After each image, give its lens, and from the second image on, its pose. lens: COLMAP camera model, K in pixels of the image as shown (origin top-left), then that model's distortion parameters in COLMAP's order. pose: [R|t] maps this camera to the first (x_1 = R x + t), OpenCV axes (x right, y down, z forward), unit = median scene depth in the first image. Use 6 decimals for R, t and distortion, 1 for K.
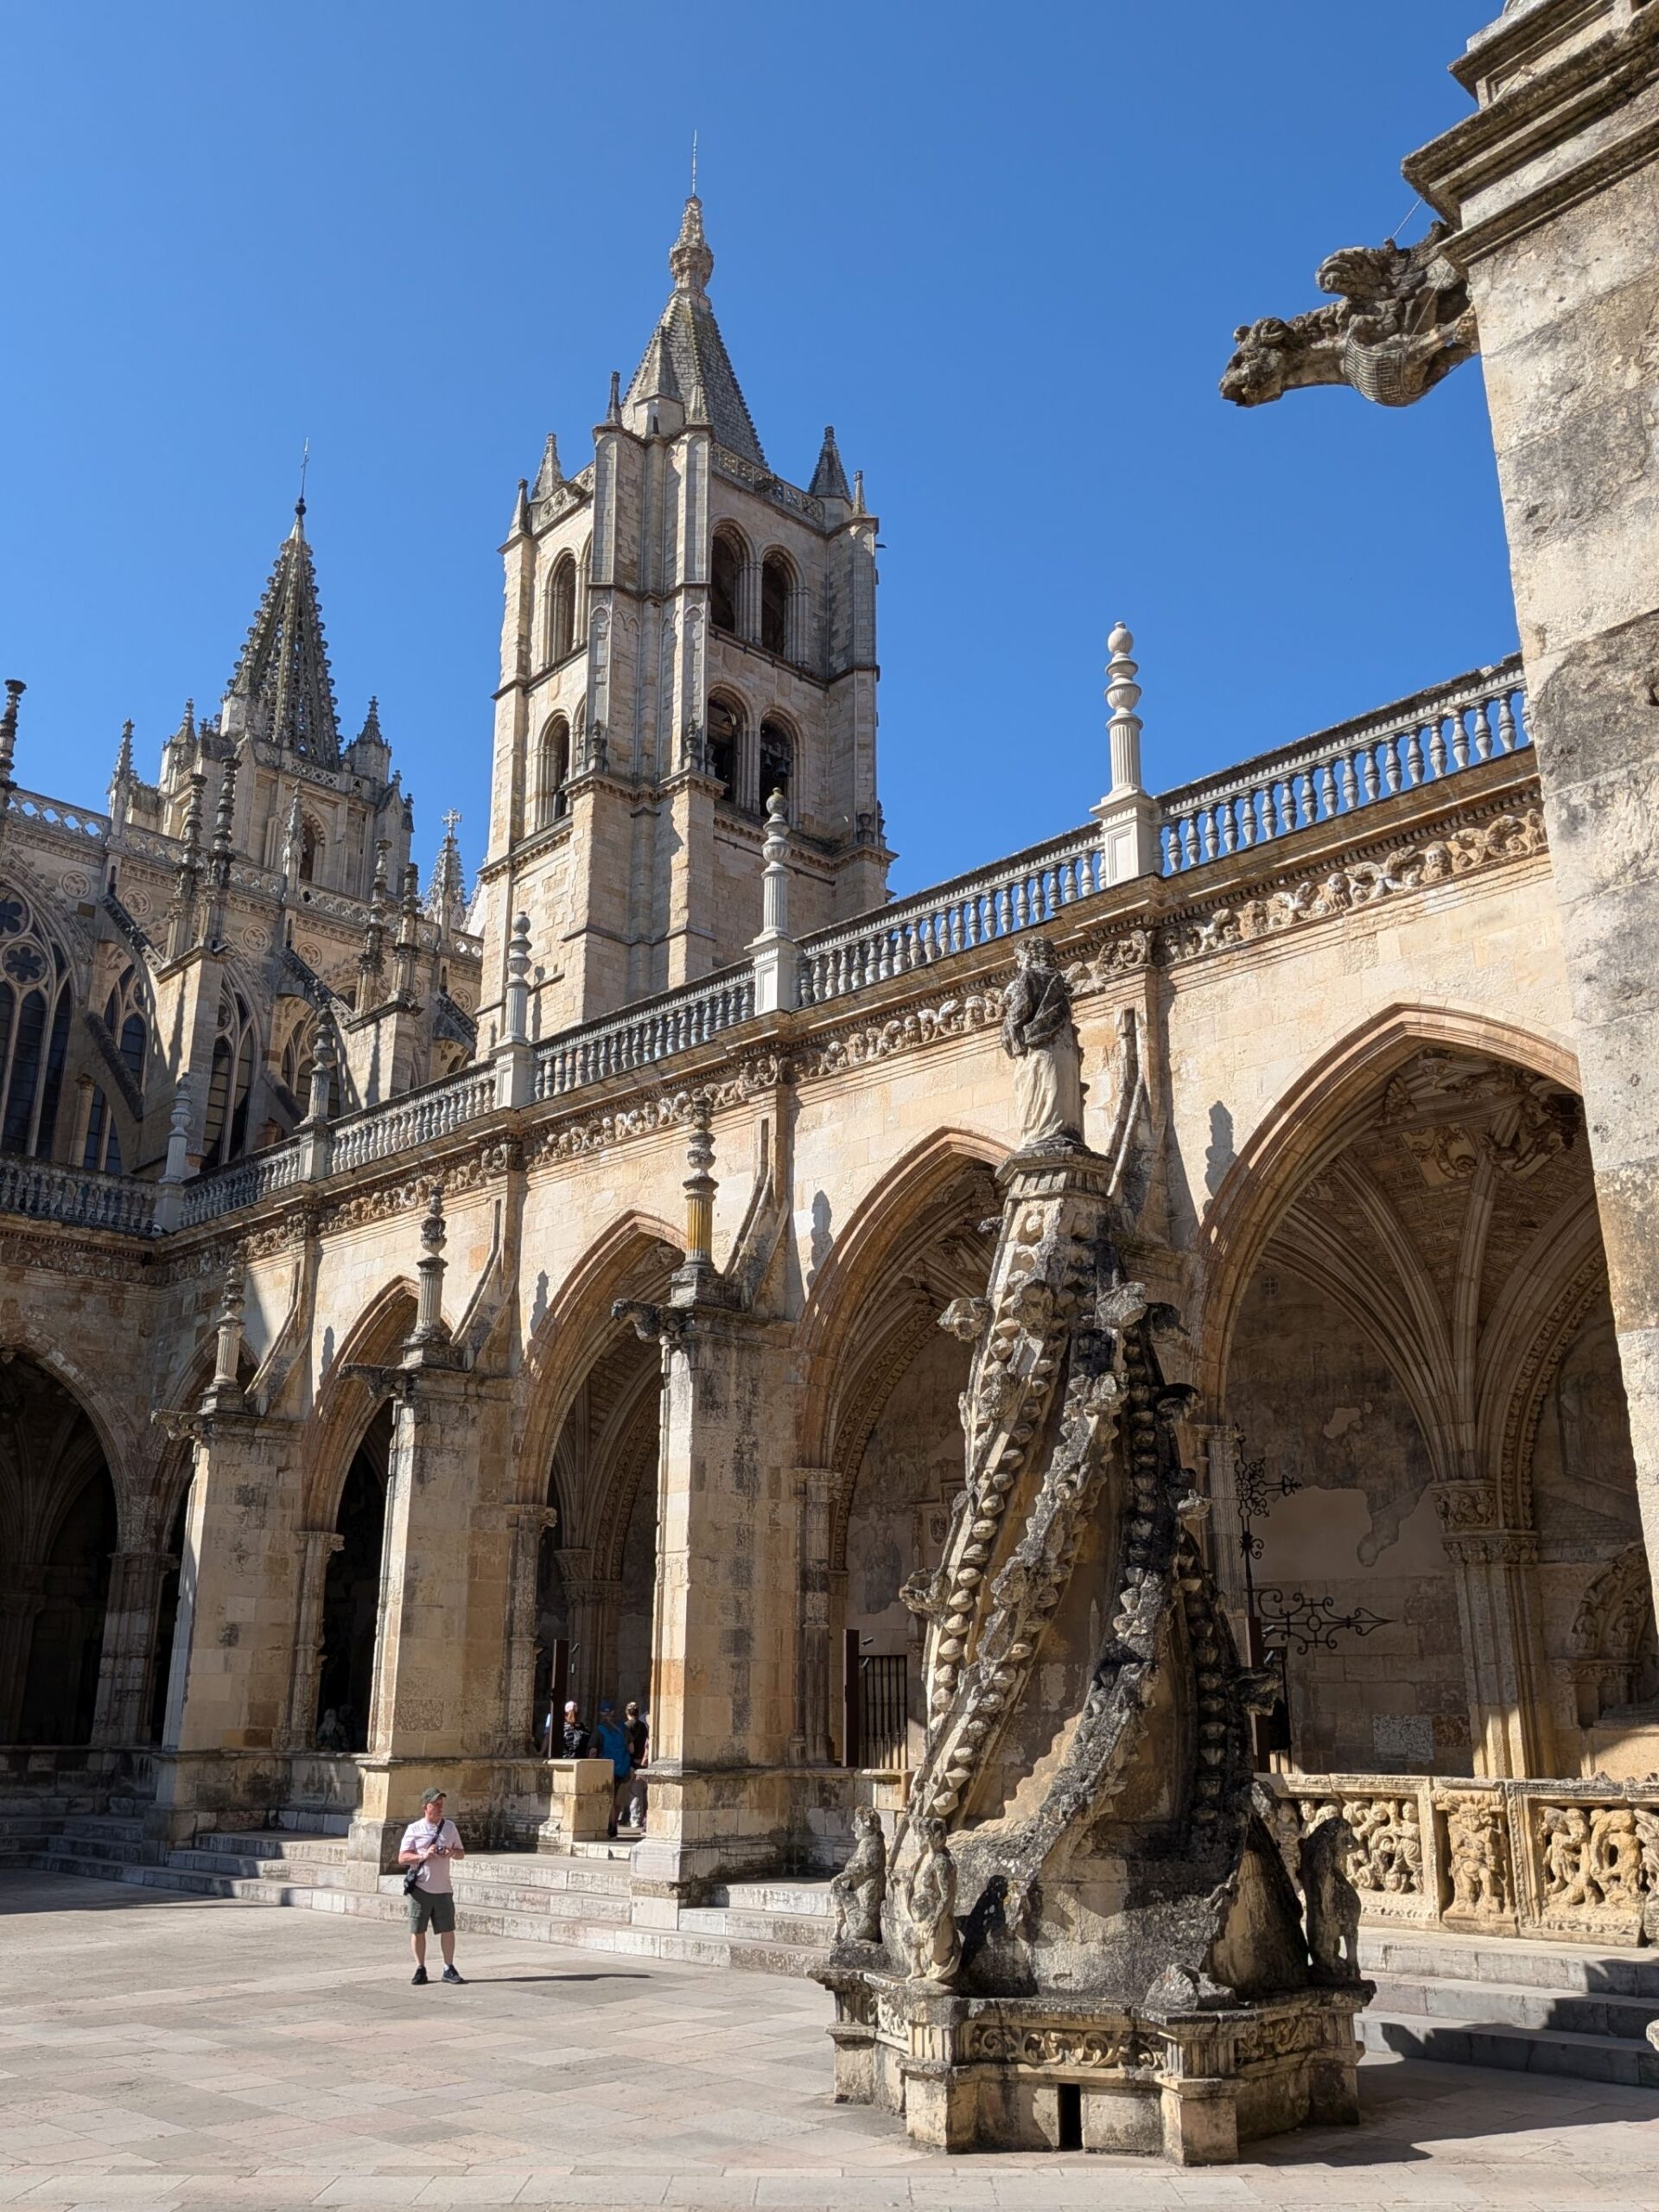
lens RADIAL K [[1838.4, 0, 829.5], [0, 1838.4, 1106.0], [0, 0, 1]] dist [0.117674, -0.195275]
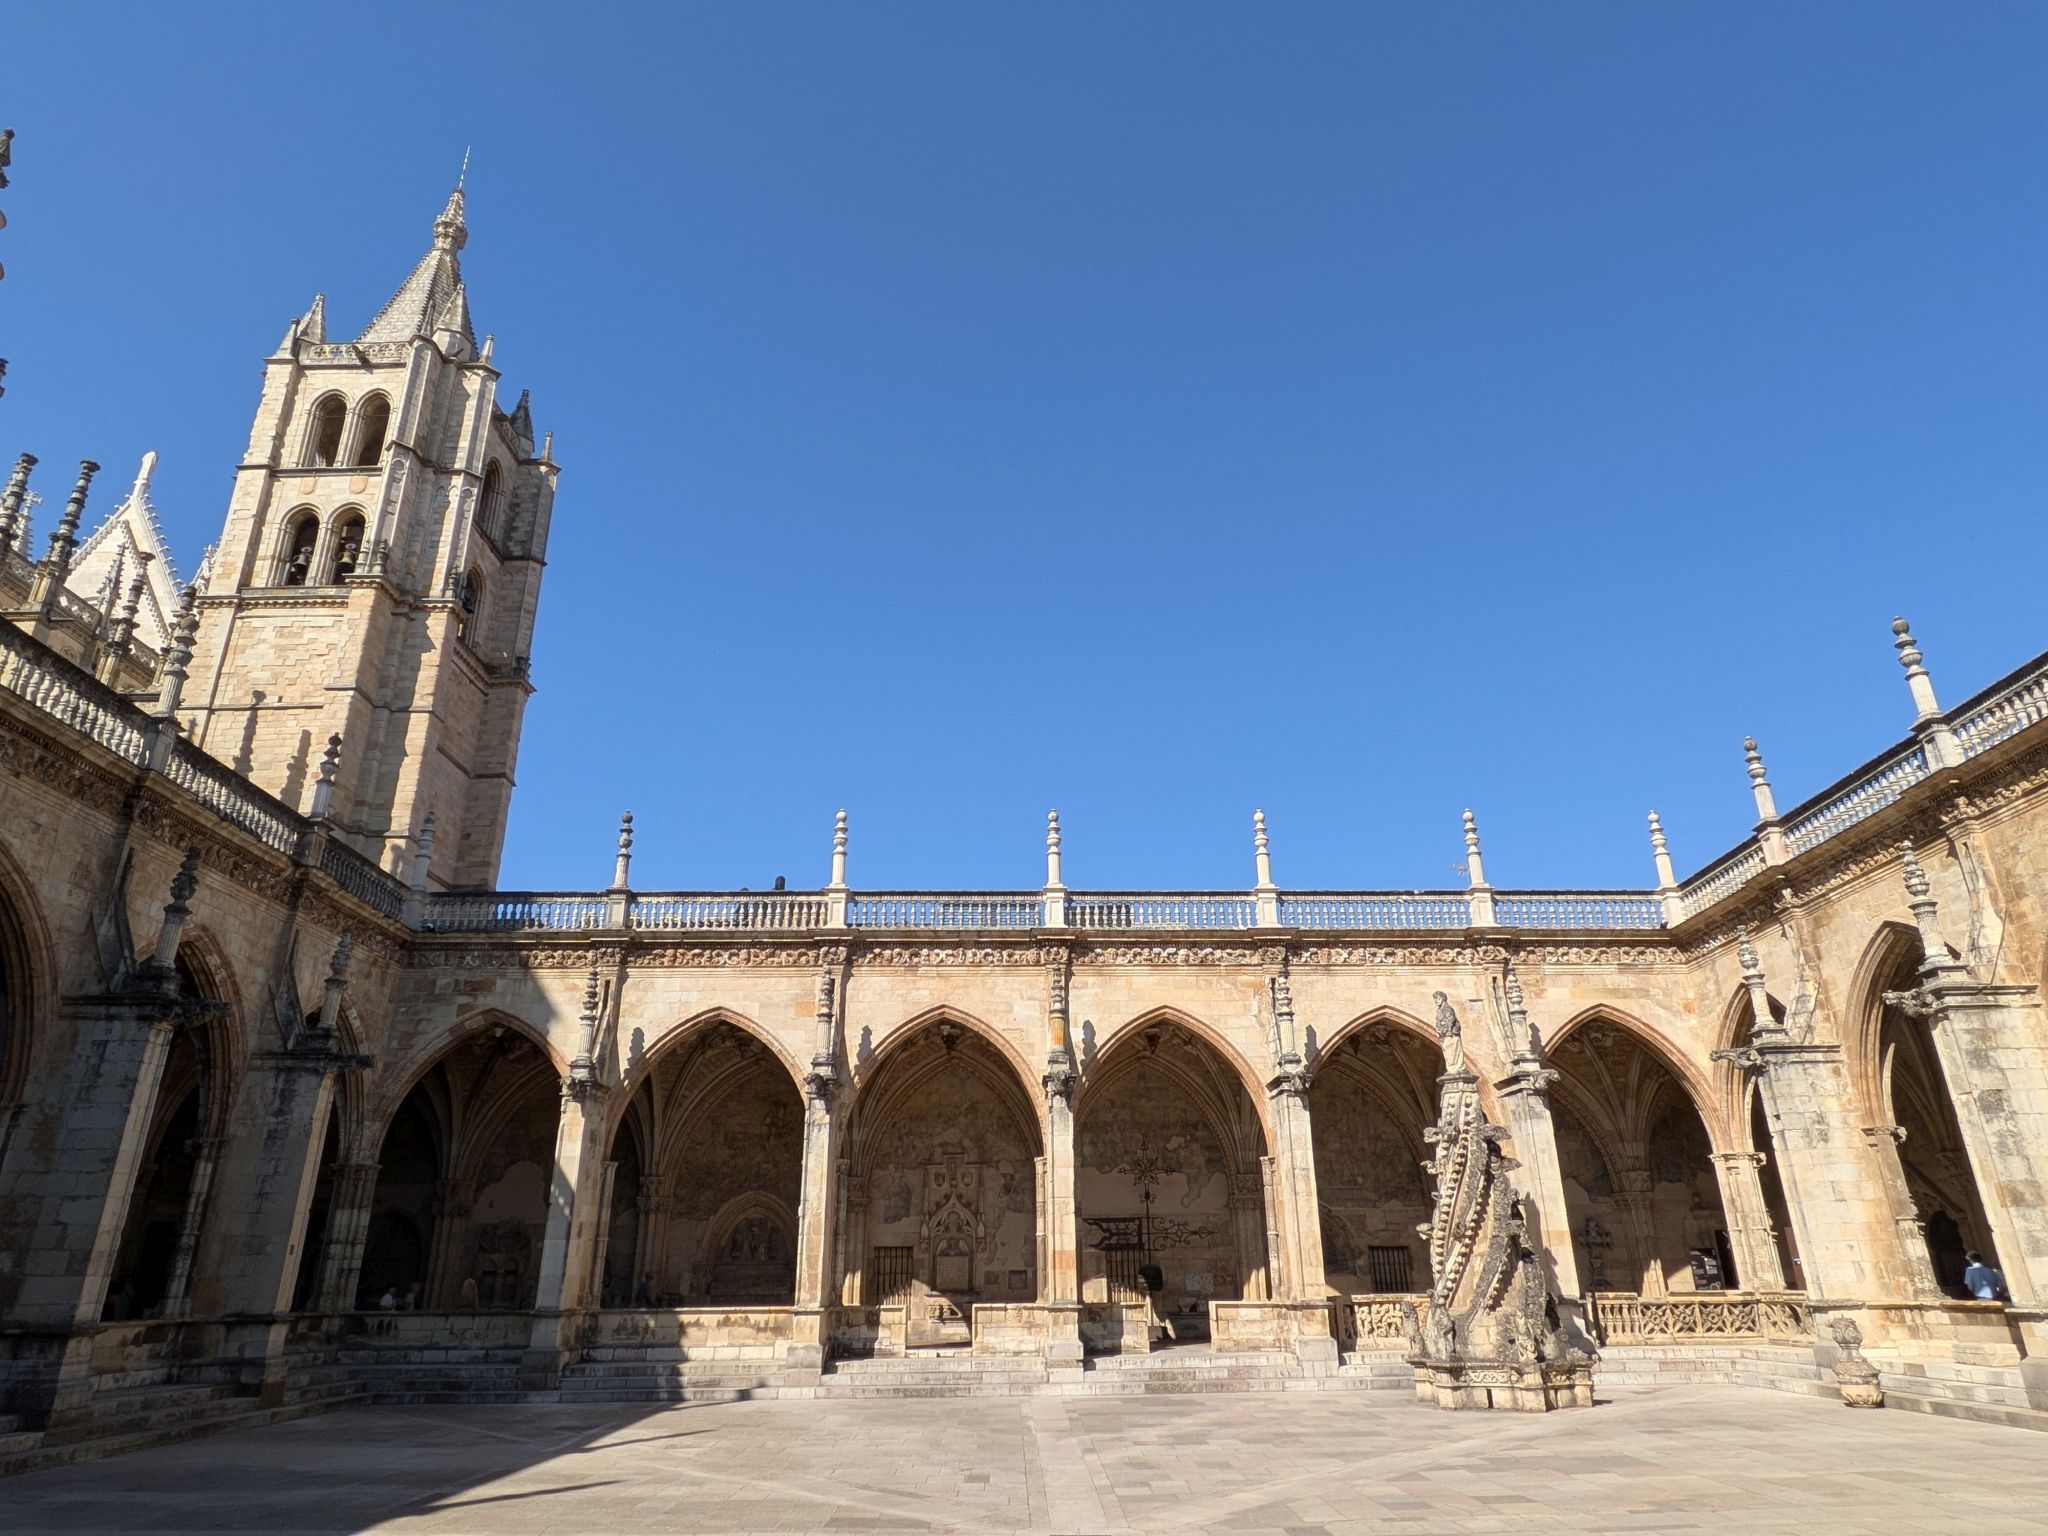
lens RADIAL K [[1207.7, 0, 1024.0], [0, 1207.7, 768.0], [0, 0, 1]] dist [0.008594, 0.000024]
pose [[0.691565, 0.268096, 0.670718, -0.361876], [-0.210645, 0.963061, -0.167757, 0.005293], [-0.690917, -0.025269, 0.722492, 0.023219]]
